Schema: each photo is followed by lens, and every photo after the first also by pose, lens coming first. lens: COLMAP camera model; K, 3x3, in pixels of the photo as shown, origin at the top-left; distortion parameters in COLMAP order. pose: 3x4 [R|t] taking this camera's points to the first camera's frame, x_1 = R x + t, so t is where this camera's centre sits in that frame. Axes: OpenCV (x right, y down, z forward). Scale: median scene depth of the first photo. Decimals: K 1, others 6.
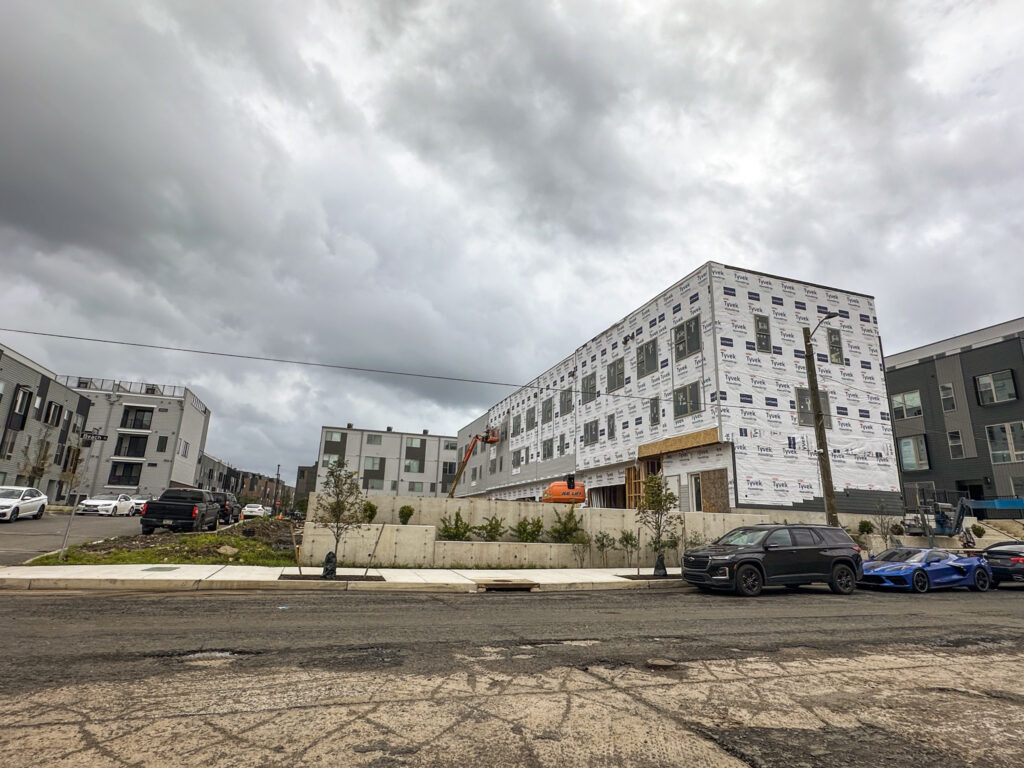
lens RADIAL K [[554.9, 0, 512.6], [0, 554.9, 385.2], [0, 0, 1]] dist [-0.000759, -0.000714]
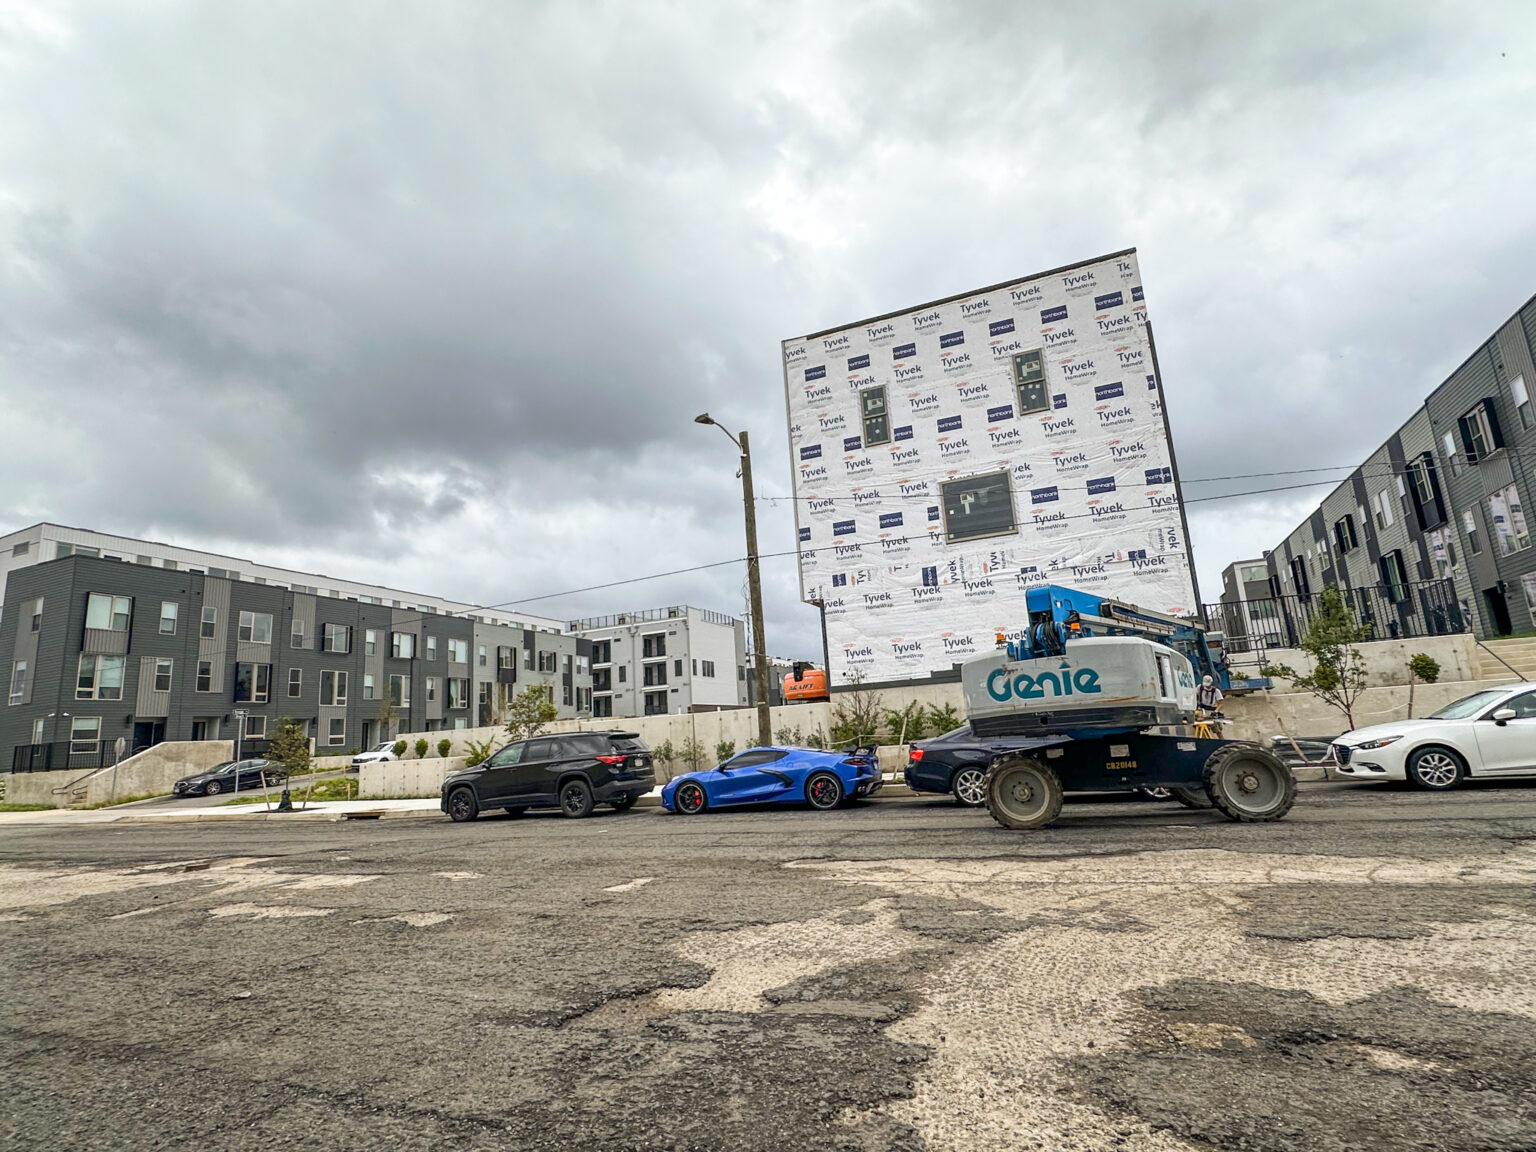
lens RADIAL K [[779.2, 0, 762.8], [0, 779.2, 582.4], [0, 0, 1]] dist [-0.001546, 0.000919]
pose [[0.736537, -0.206871, -0.643986, 0.870467], [0.248809, 0.968191, -0.026451, 0.081672], [0.628973, -0.140748, 0.764580, 0.201507]]
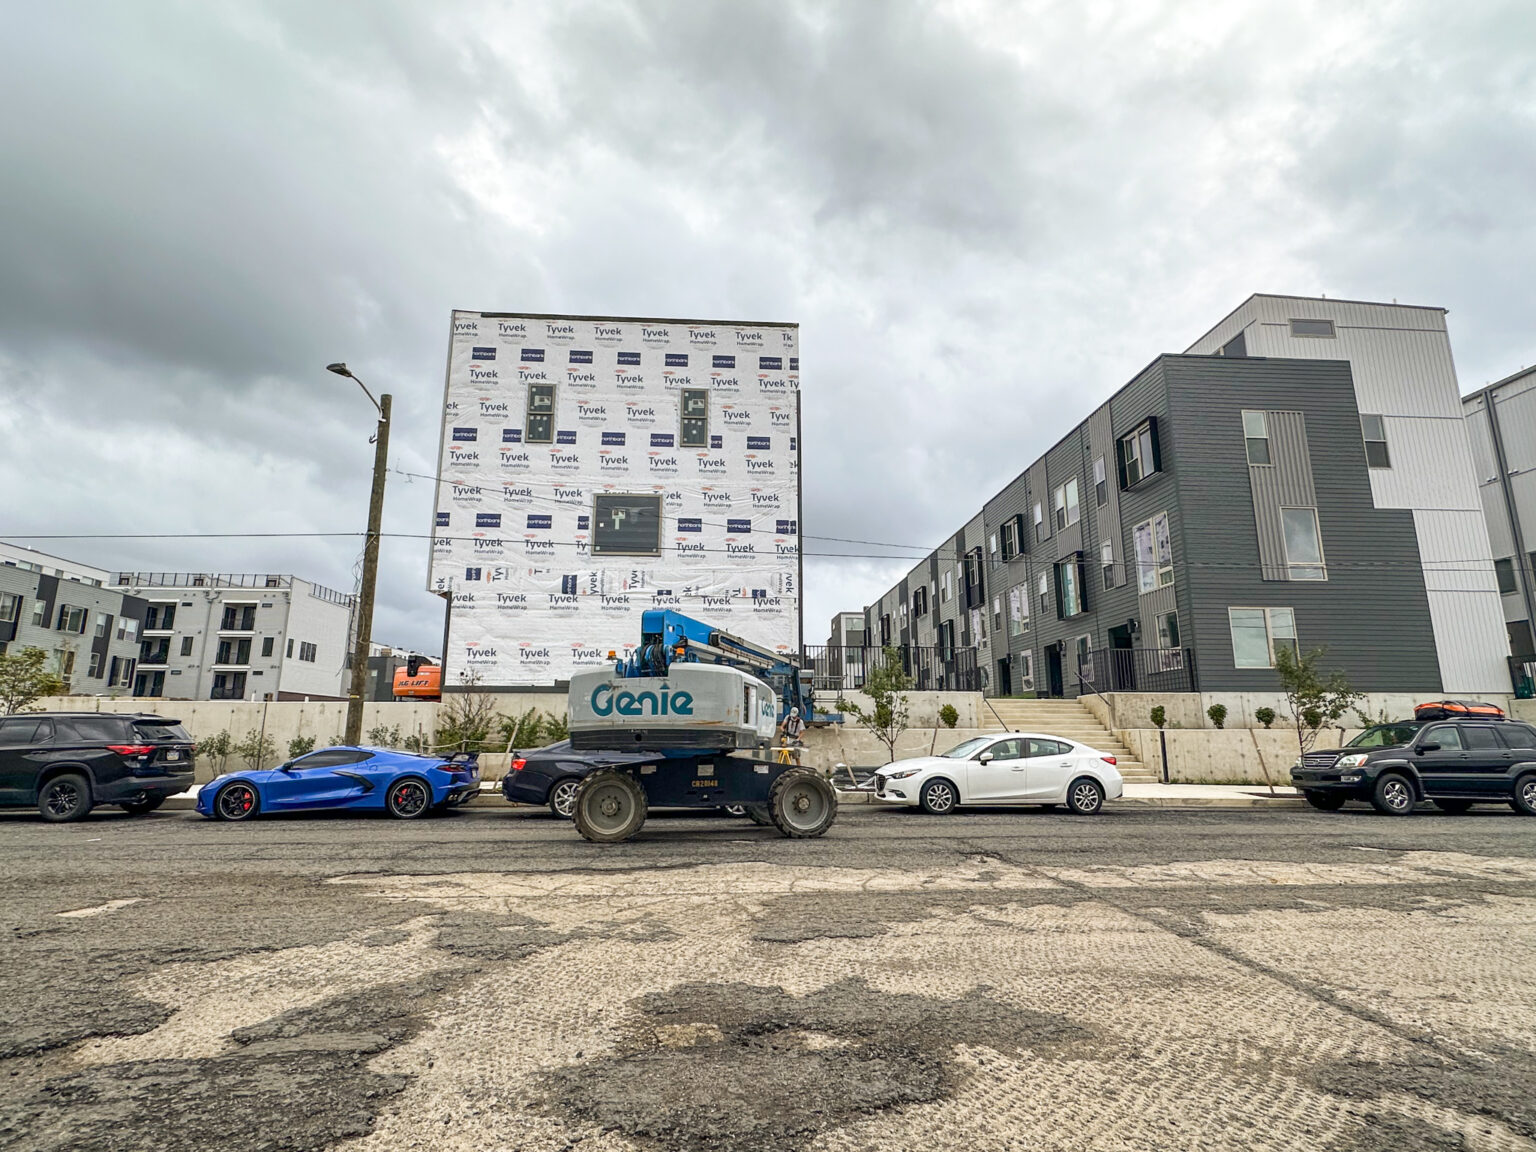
lens RADIAL K [[779.2, 0, 770.0], [0, 779.2, 576.3], [0, 0, 1]] dist [-0.001546, 0.000919]
pose [[0.963581, -0.080680, -0.254955, 0.882808], [0.091376, 0.995353, 0.030369, 0.083356], [0.251320, -0.052560, 0.966476, 0.207098]]
